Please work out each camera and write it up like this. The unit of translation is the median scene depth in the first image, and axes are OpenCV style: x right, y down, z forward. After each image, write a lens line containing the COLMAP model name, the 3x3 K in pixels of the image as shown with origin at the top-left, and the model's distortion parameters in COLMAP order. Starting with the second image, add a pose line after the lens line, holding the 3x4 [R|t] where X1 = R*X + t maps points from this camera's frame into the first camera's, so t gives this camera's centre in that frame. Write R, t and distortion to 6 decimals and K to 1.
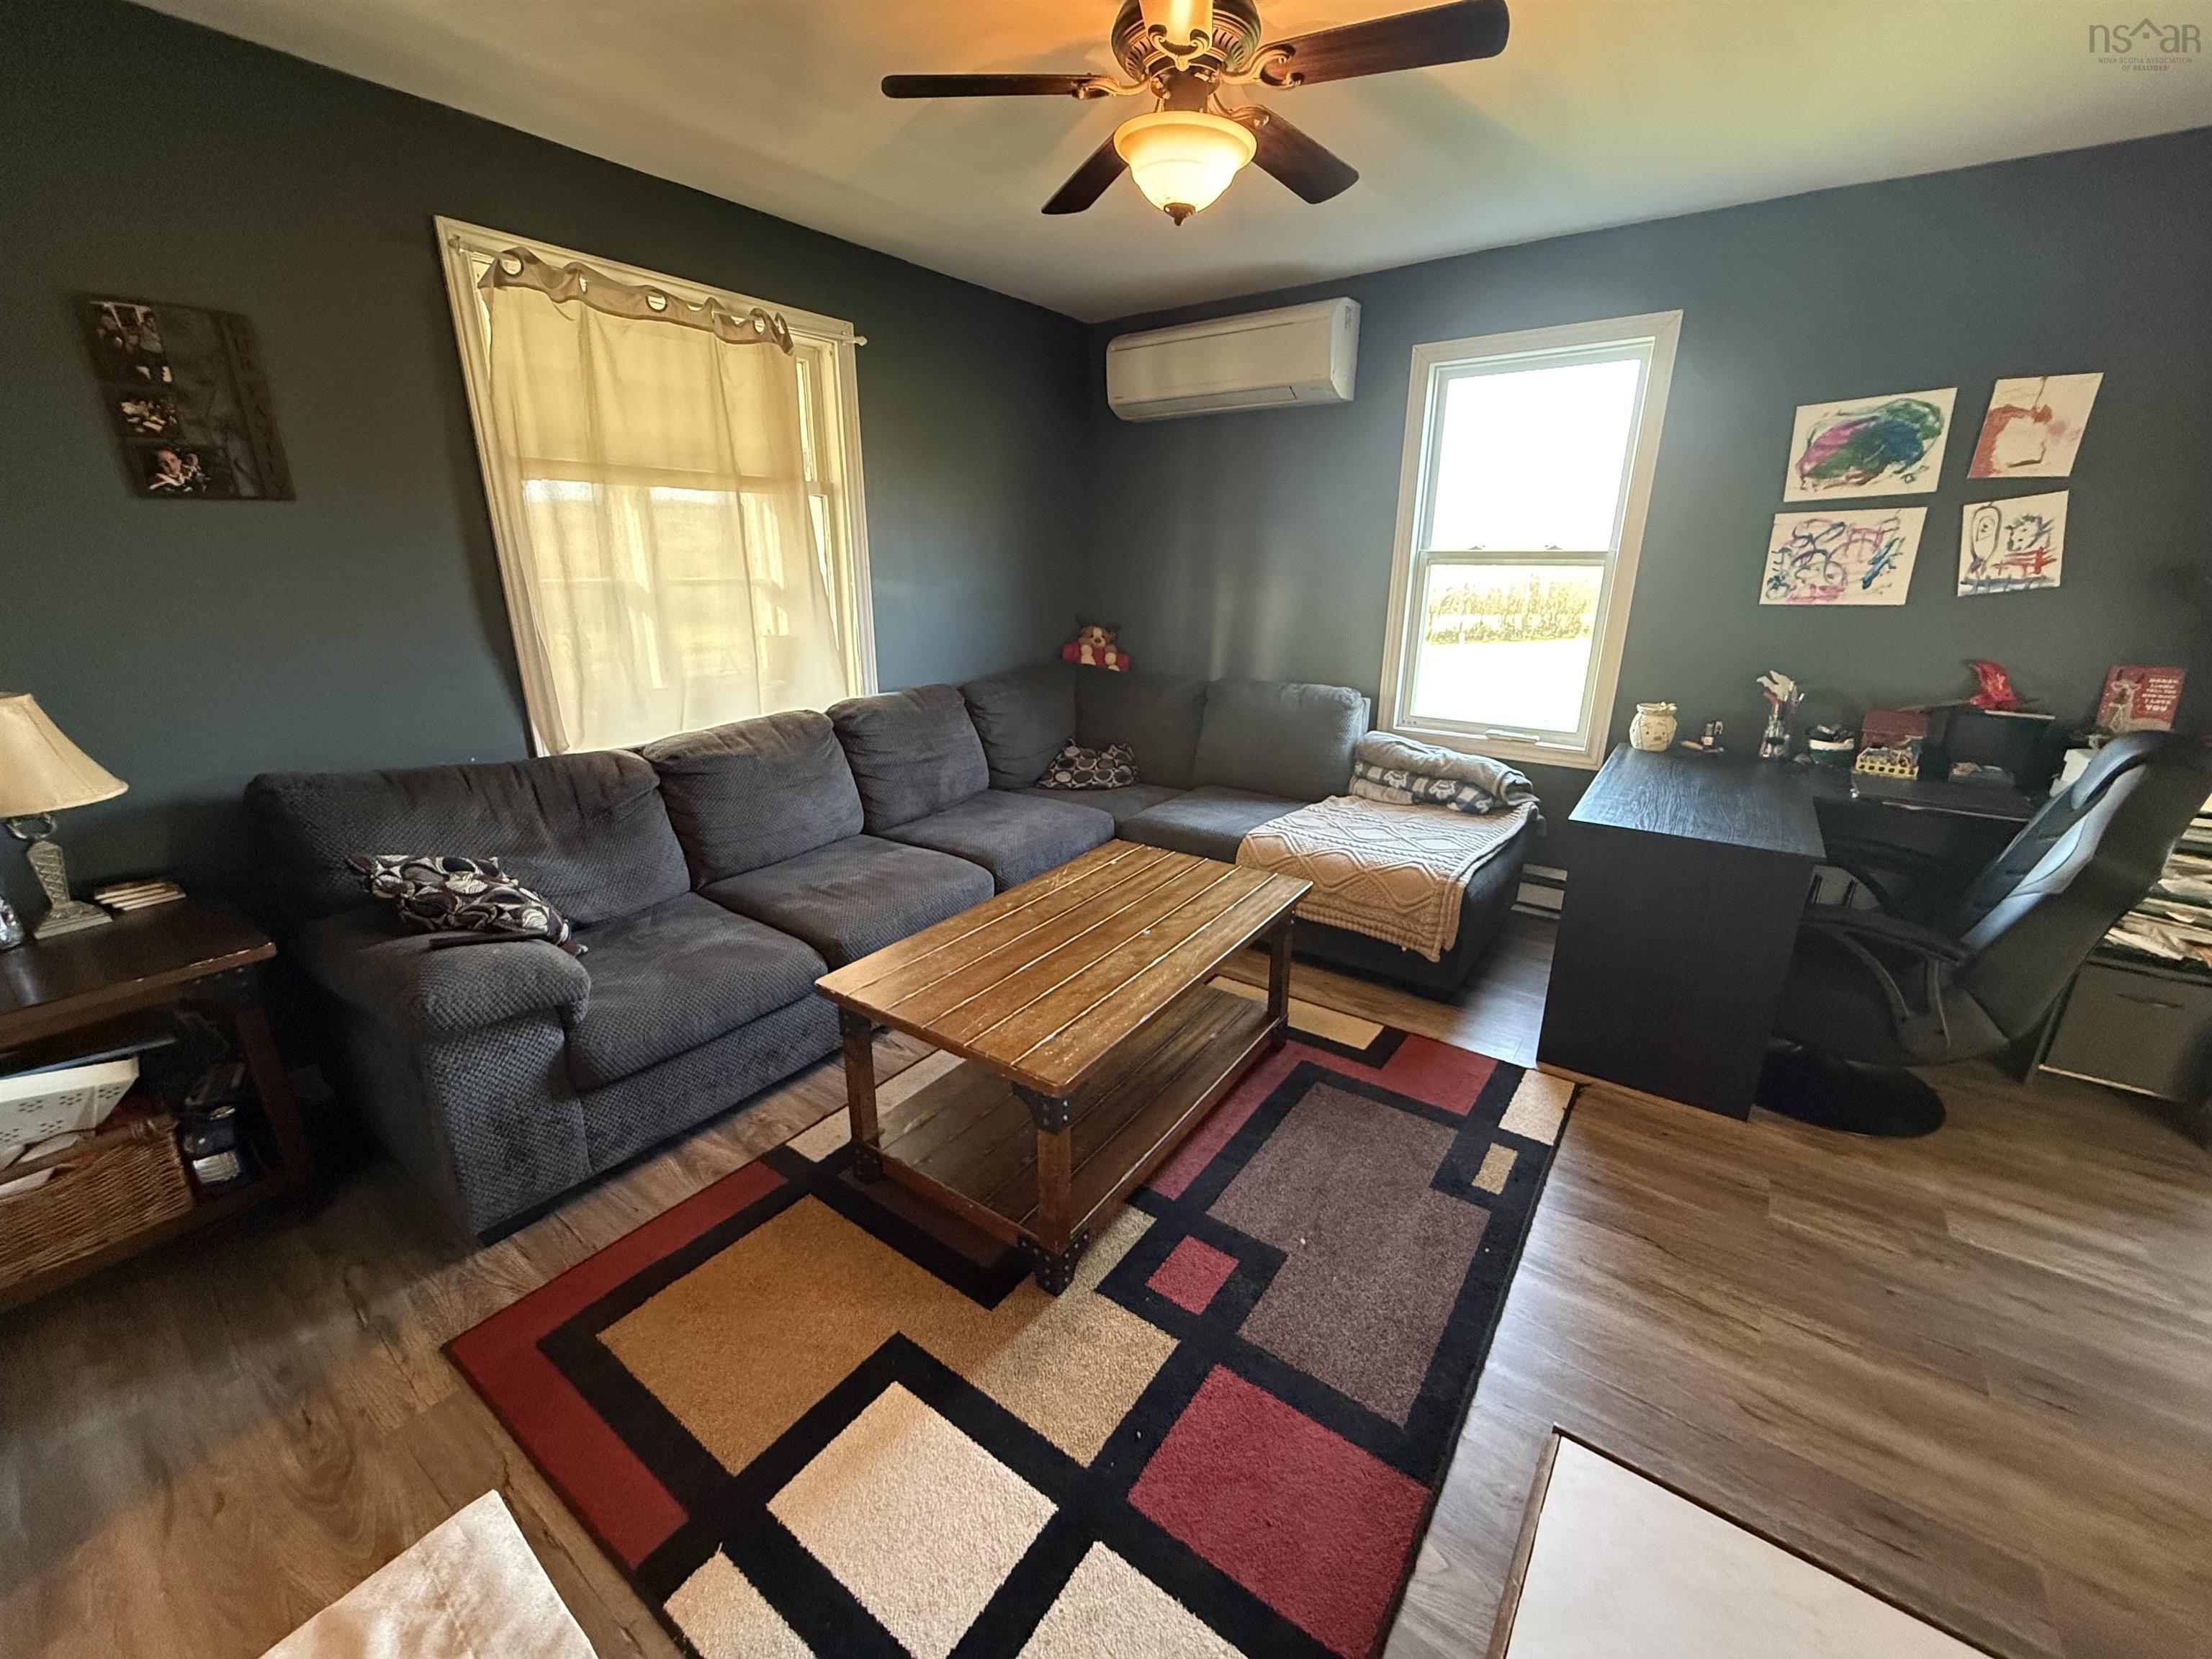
lens RADIAL K [[880.6, 0, 1093.7], [0, 880.6, 825.2], [0, 0, 1]] dist [-0.001630, 0.000303]
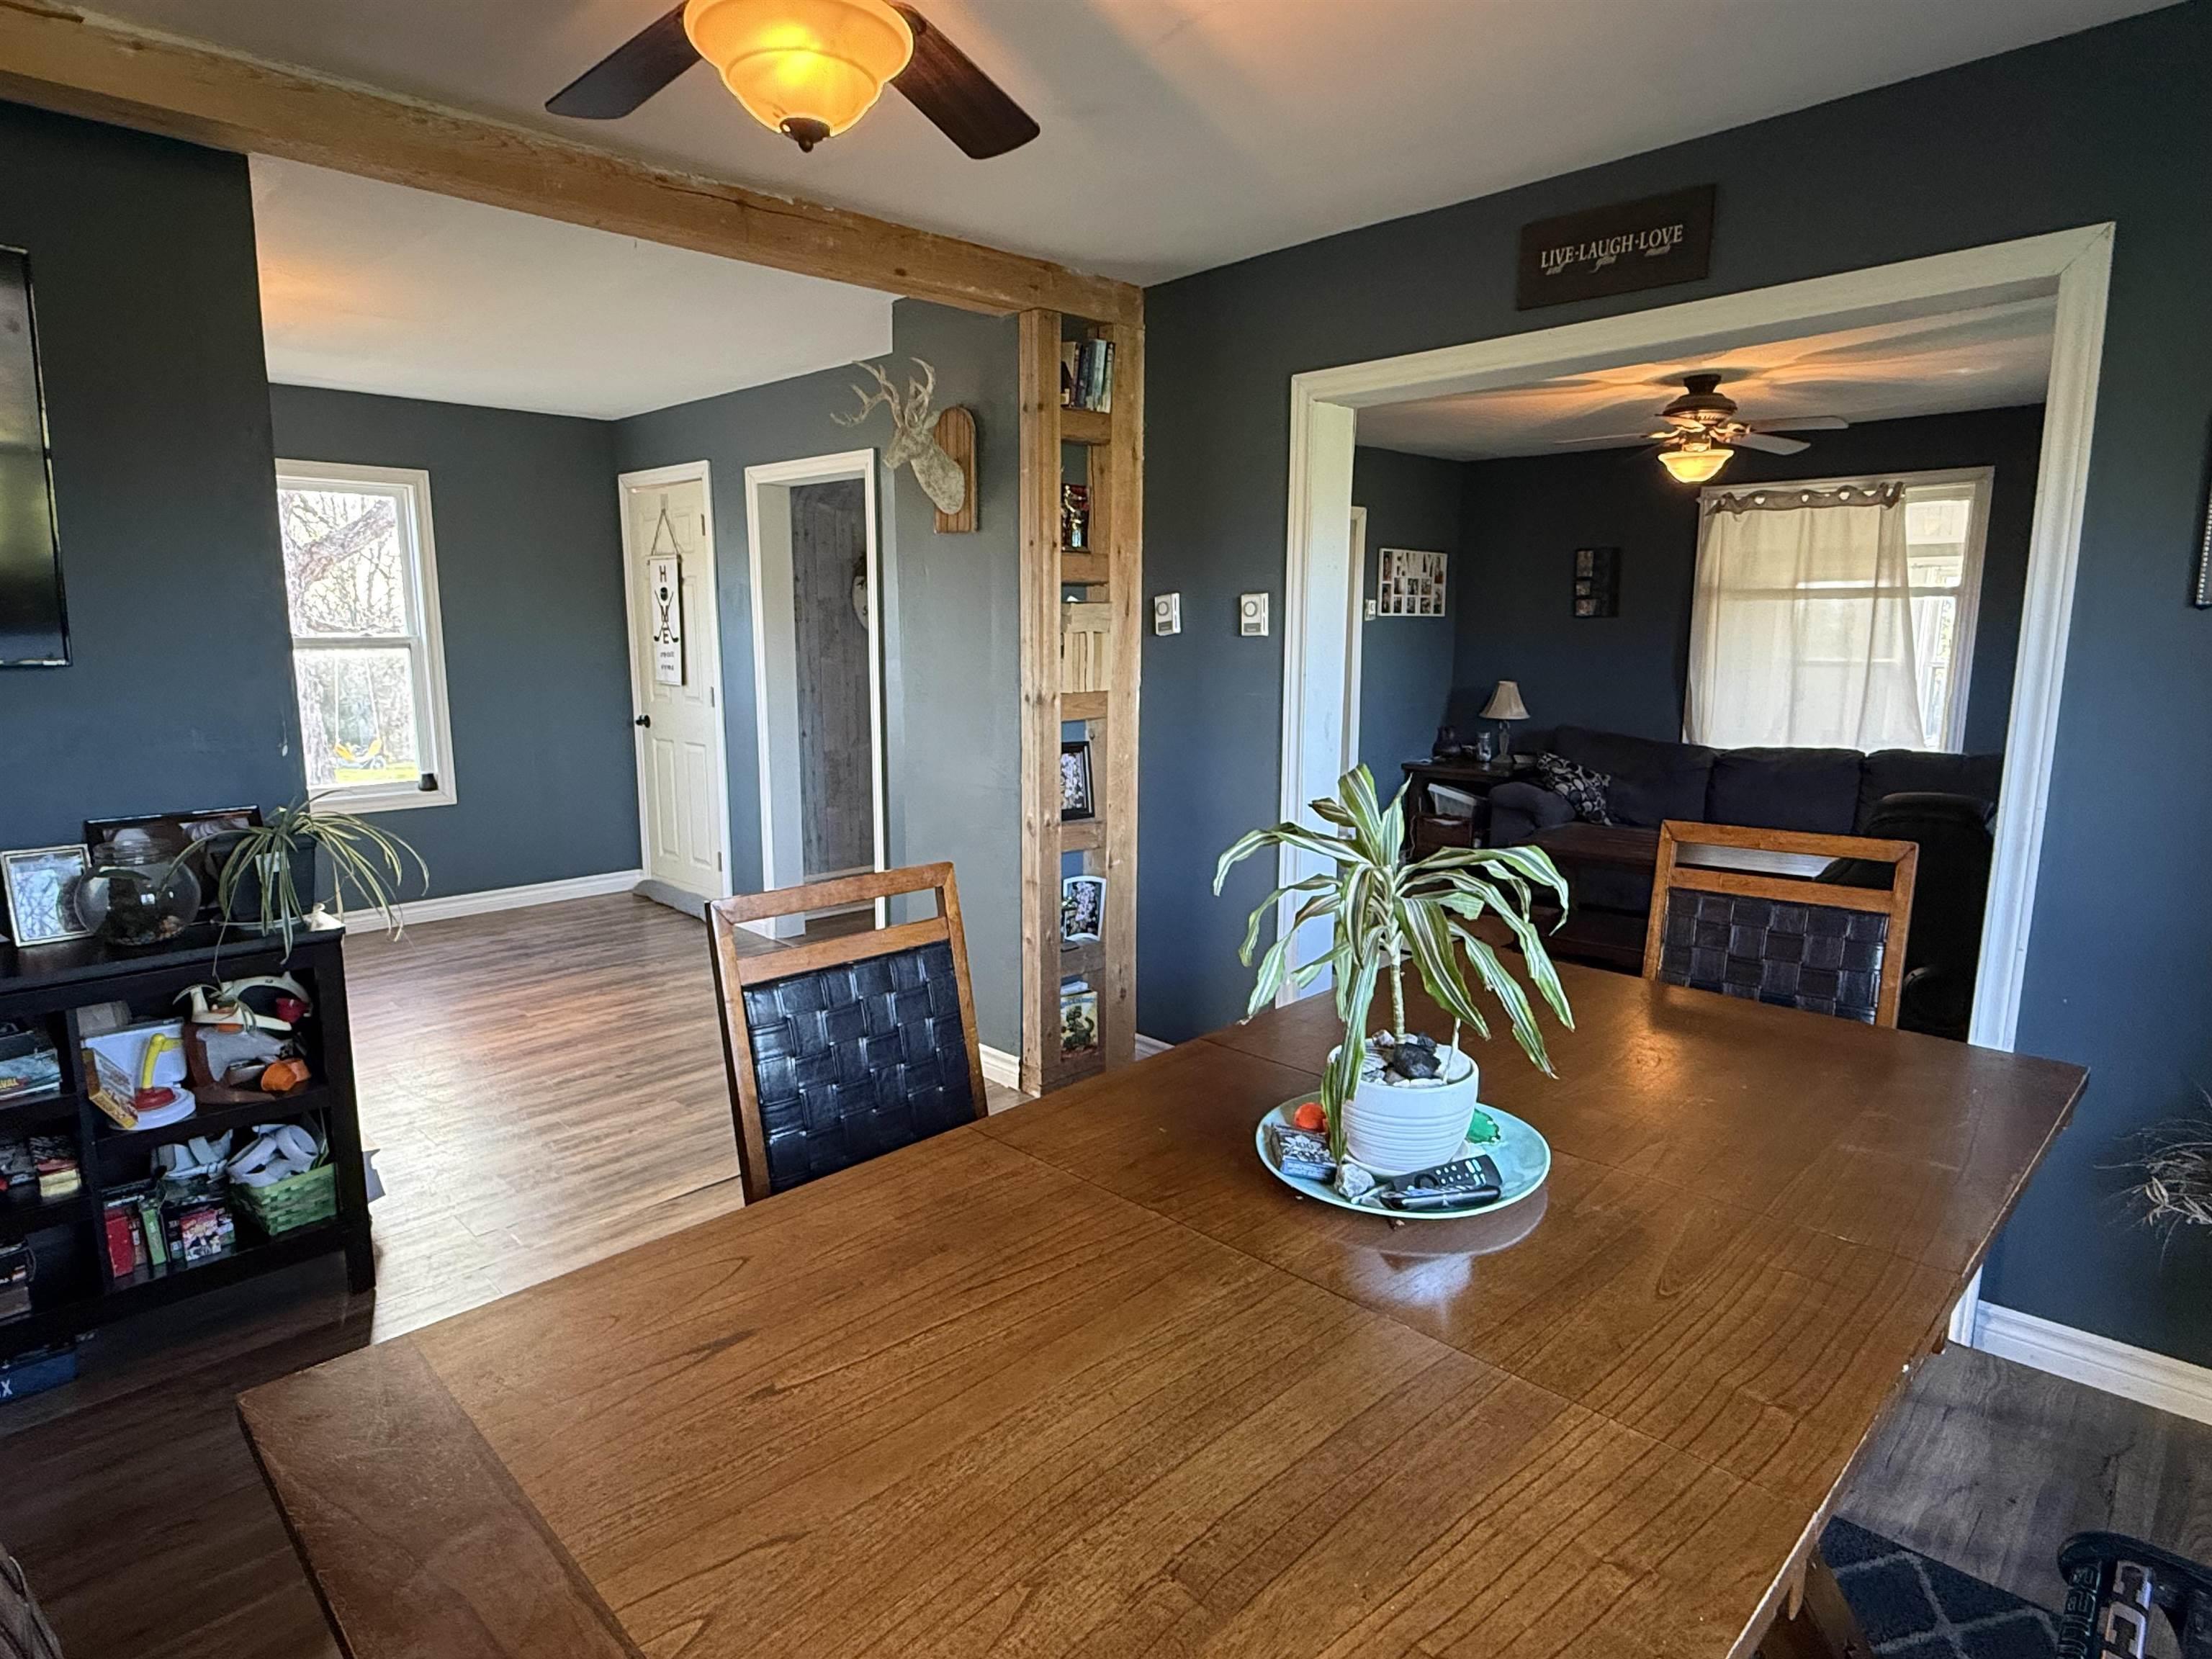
lens RADIAL K [[1217.6, 0, 1098.8], [0, 1217.6, 831.5], [0, 0, 1]] dist [-0.003036, 0.004140]
pose [[-0.136663, 0.153695, -0.978622, 2.008951], [-0.295413, 0.936618, 0.188353, -0.022313], [0.945544, 0.314839, -0.082598, 0.092524]]
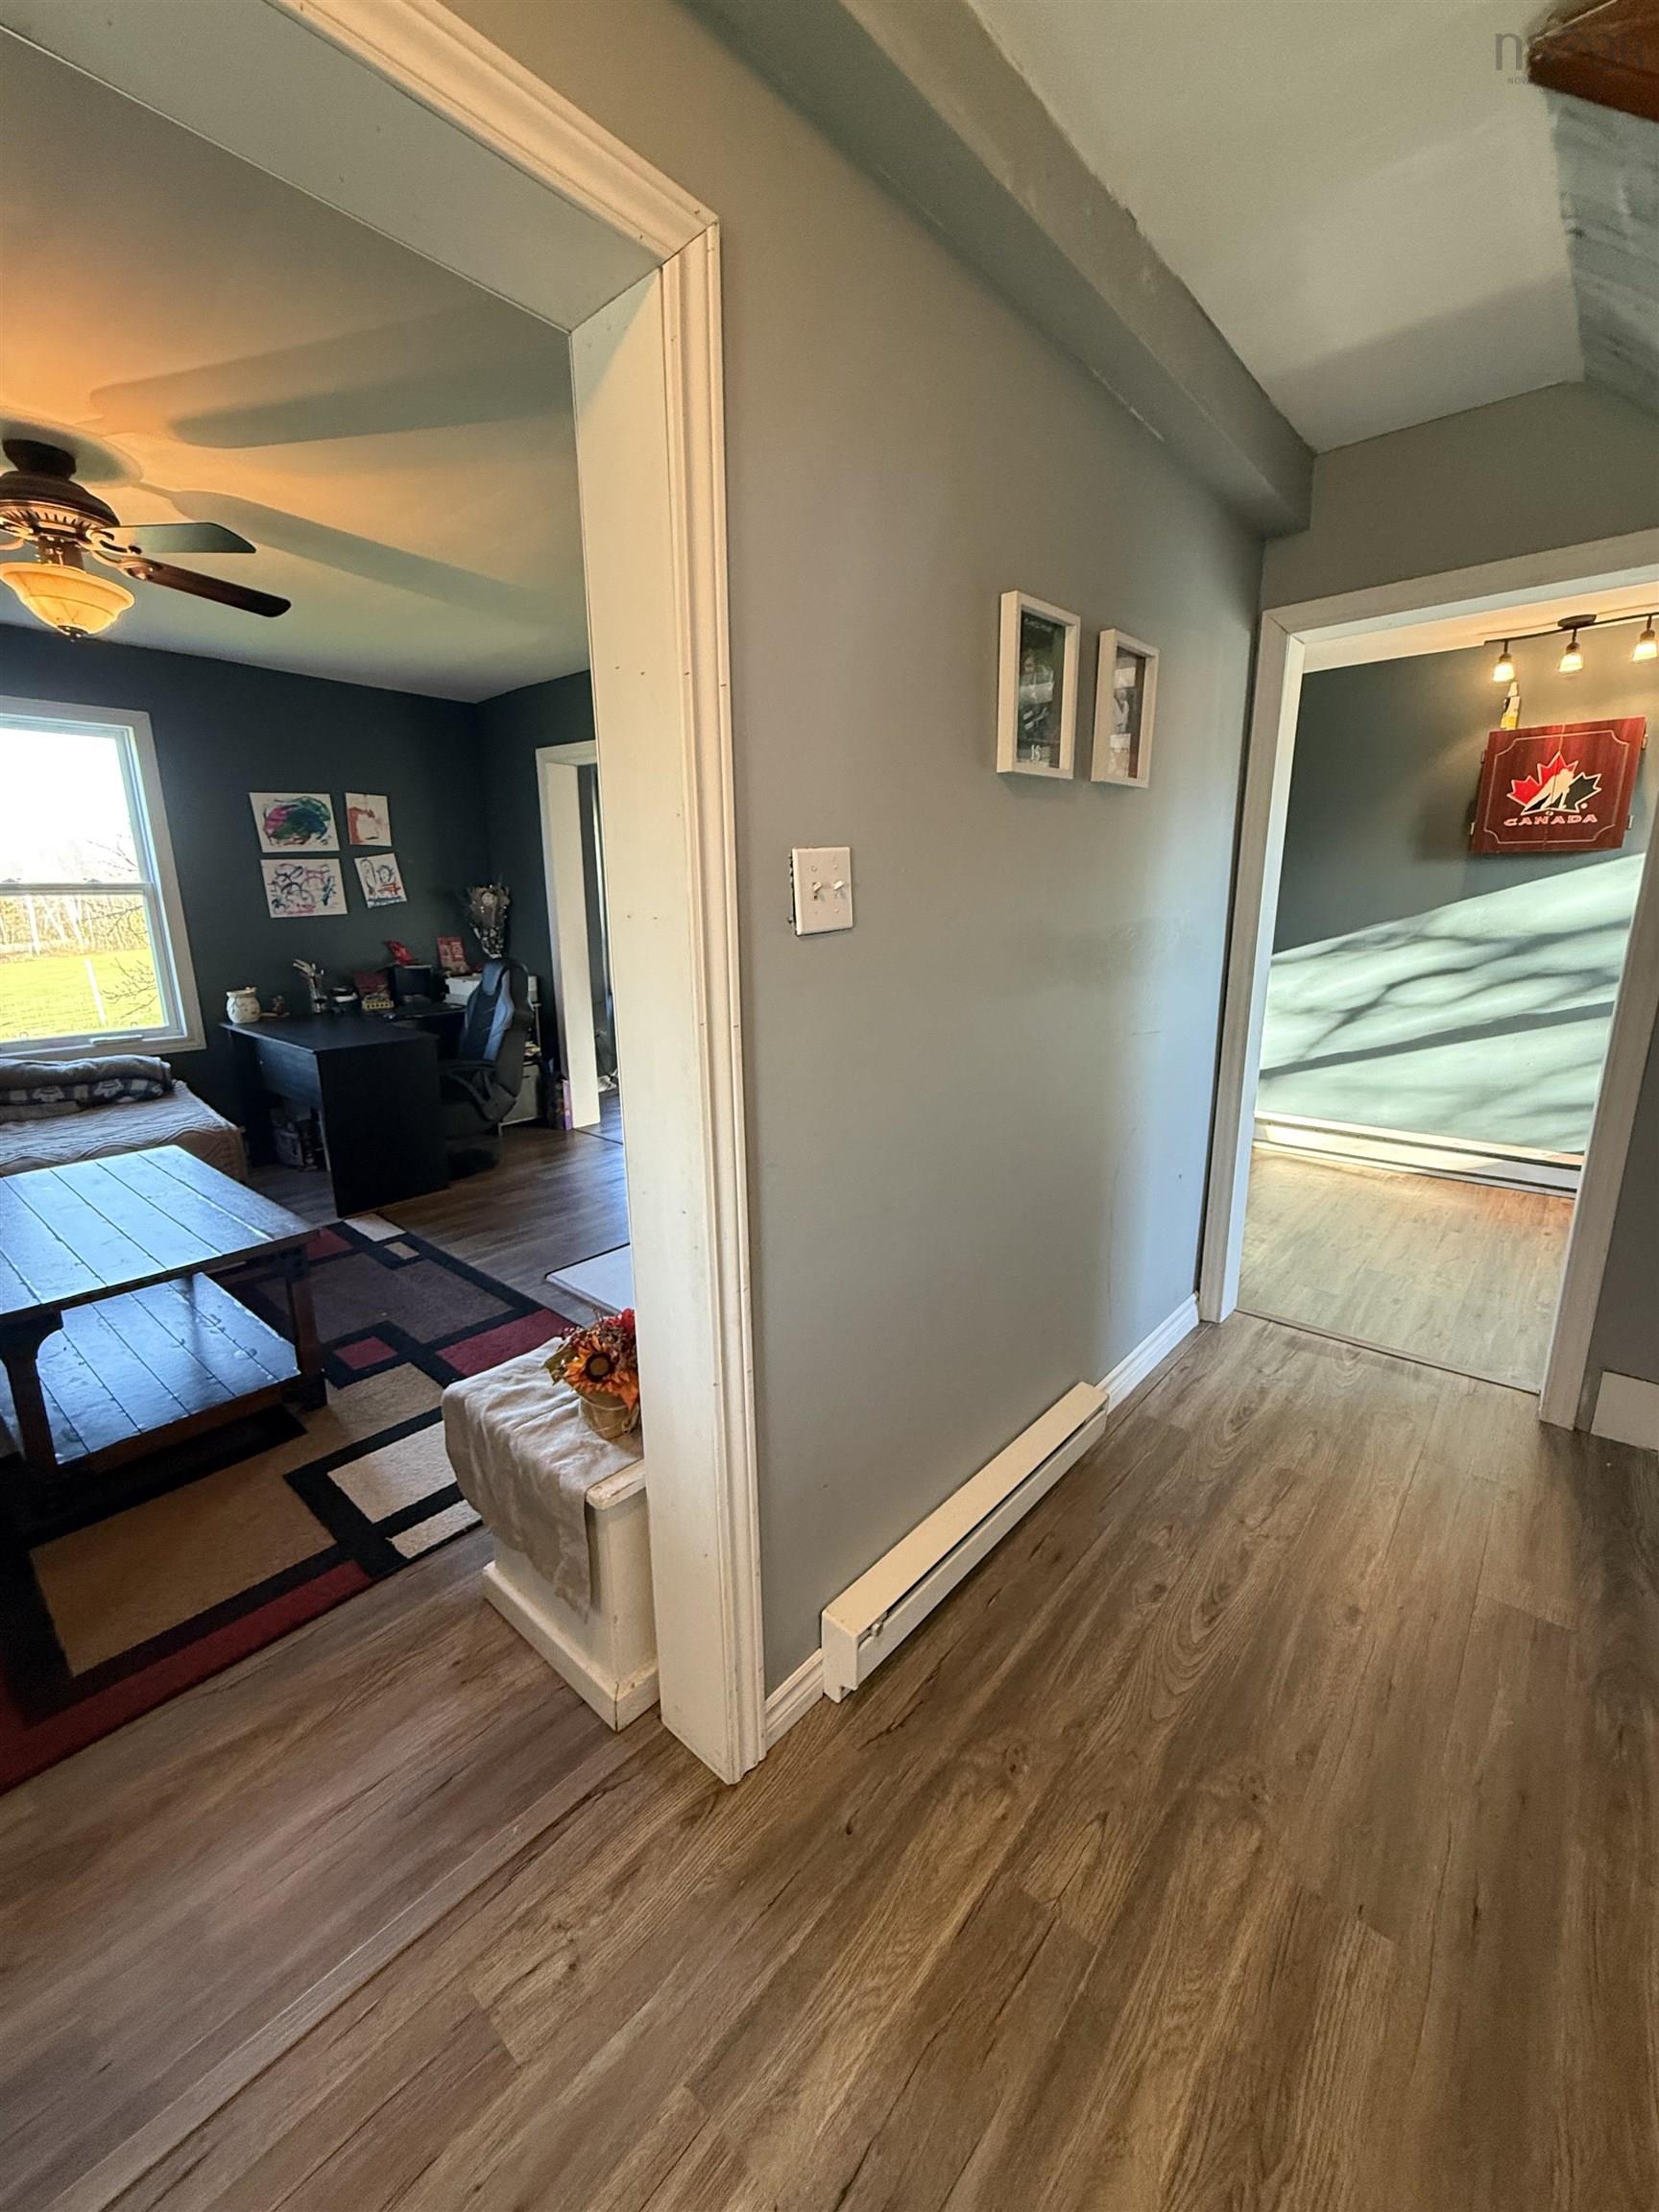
lens RADIAL K [[880.6, 0, 837.5], [0, 880.6, 1097.9], [0, 0, 1]] dist [-0.001630, 0.000303]
pose [[0.070069, -0.232539, 0.970060, -0.786435], [0.298487, 0.932783, 0.202043, 0.027096], [-0.951838, 0.275393, 0.134768, -0.058198]]
